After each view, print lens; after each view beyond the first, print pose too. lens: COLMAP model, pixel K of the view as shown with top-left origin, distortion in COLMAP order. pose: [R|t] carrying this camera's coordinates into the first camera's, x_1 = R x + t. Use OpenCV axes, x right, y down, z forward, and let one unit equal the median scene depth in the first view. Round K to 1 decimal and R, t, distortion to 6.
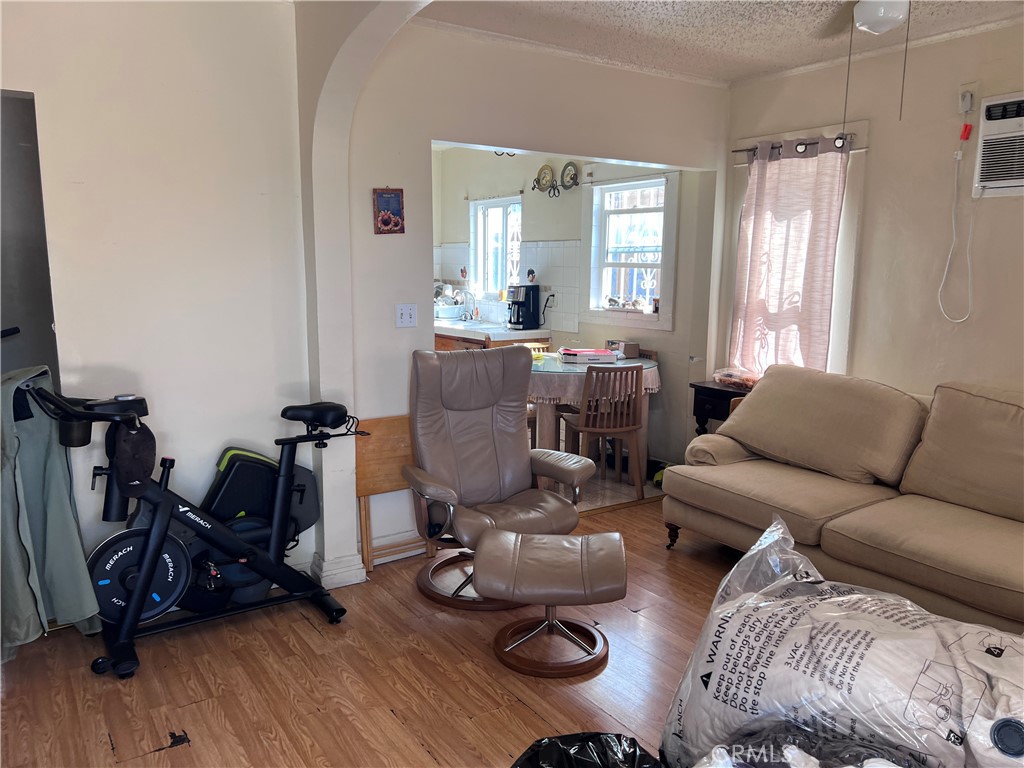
lens RADIAL K [[770.0, 0, 511.9], [0, 770.0, 405.1], [0, 0, 1]] dist [0.001939, -0.001480]
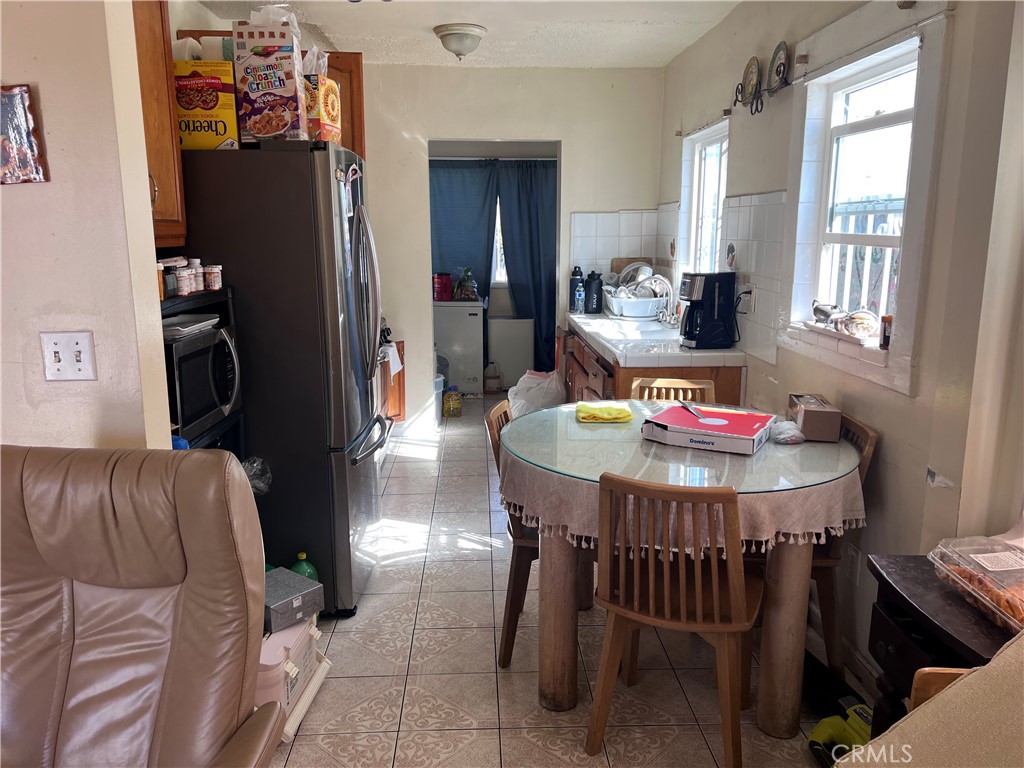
lens RADIAL K [[764.4, 0, 512.0], [0, 764.4, 384.0], [0, 0, 1]] dist [0.000794, -0.002266]
pose [[0.852977, 0.099056, -0.512463, 0.210845], [-0.090463, 0.995024, 0.041760, -0.089609], [0.514050, 0.010739, 0.857693, 0.465597]]
